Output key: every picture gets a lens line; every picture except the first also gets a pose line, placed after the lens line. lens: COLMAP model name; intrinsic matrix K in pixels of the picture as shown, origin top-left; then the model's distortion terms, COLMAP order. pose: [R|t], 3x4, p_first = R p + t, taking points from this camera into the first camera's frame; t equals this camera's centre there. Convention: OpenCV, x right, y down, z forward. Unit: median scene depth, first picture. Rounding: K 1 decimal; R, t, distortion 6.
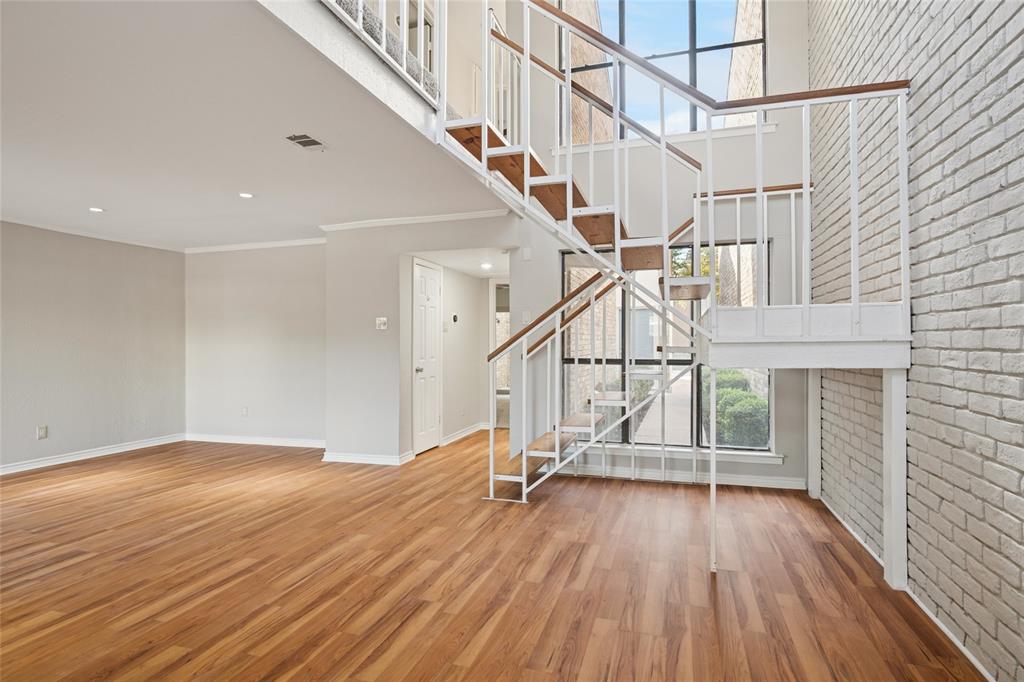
lens RADIAL K [[539.5, 0, 512.0], [0, 539.5, 341.0], [0, 0, 1]] dist [-0.001926, -0.000917]
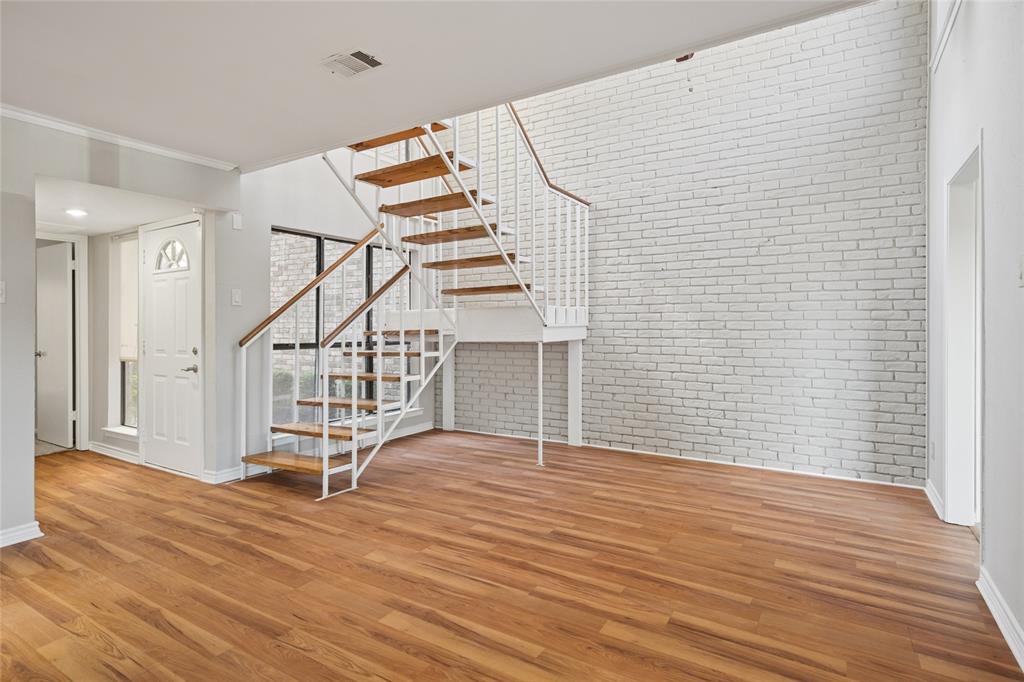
lens RADIAL K [[523.2, 0, 514.4], [0, 523.2, 328.9], [0, 0, 1]] dist [0.000324, -0.000033]
pose [[0.254560, -0.001674, 0.967056, -1.086965], [-0.003207, 0.999992, 0.002575, 0.003922], [-0.967052, -0.003757, 0.254552, 0.617628]]
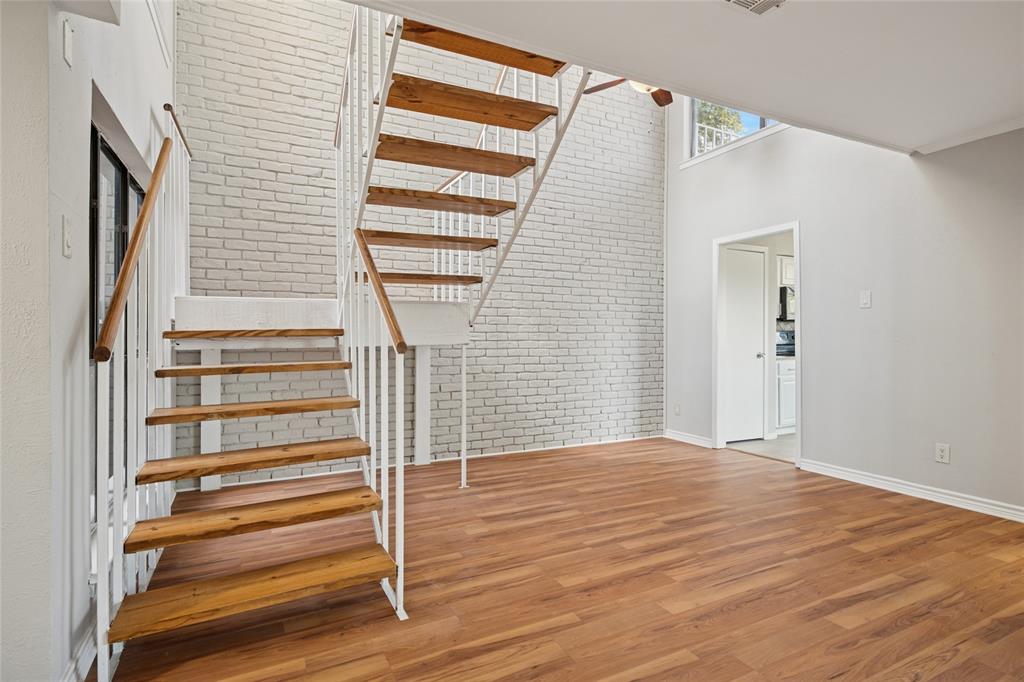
lens RADIAL K [[524.3, 0, 512.0], [0, 524.3, 341.0], [0, 0, 1]] dist [-0.001993, -0.000186]
pose [[-0.686689, -0.000733, 0.726951, -0.656318], [-0.000143, 1.000000, 0.000873, 0.033551], [-0.726951, 0.000495, -0.686689, 1.700585]]
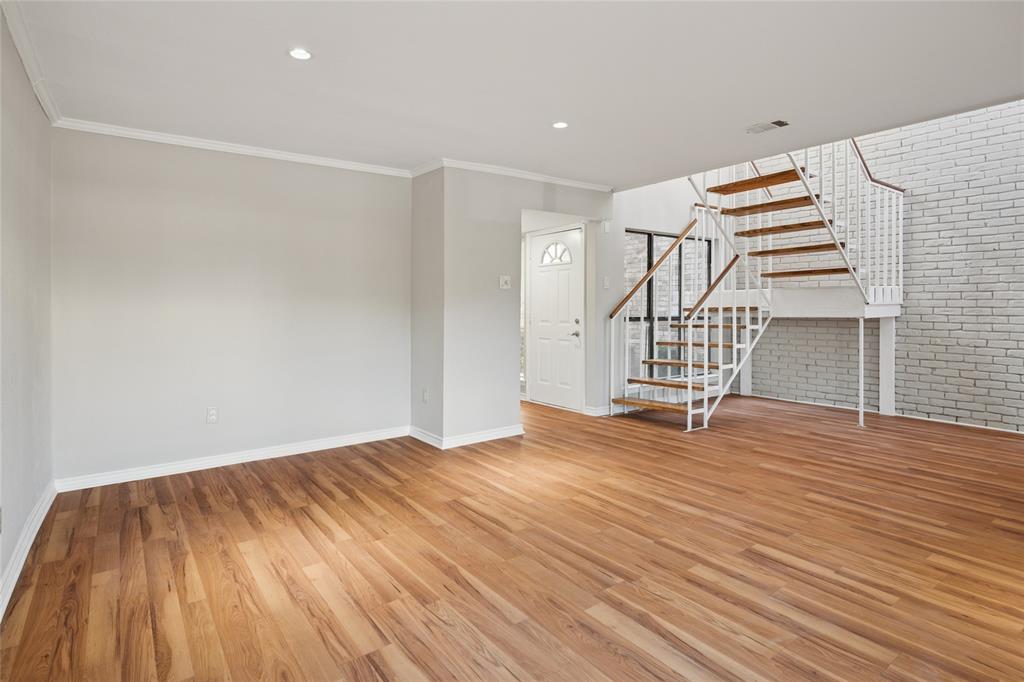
lens RADIAL K [[531.1, 0, 514.8], [0, 531.1, 304.1], [0, 0, 1]] dist [0.003469, 0.000660]
pose [[0.597237, 0.006819, 0.802036, -1.668170], [-0.006549, 0.999972, -0.003625, 0.013869], [-0.802038, -0.003087, 0.597264, 0.792275]]
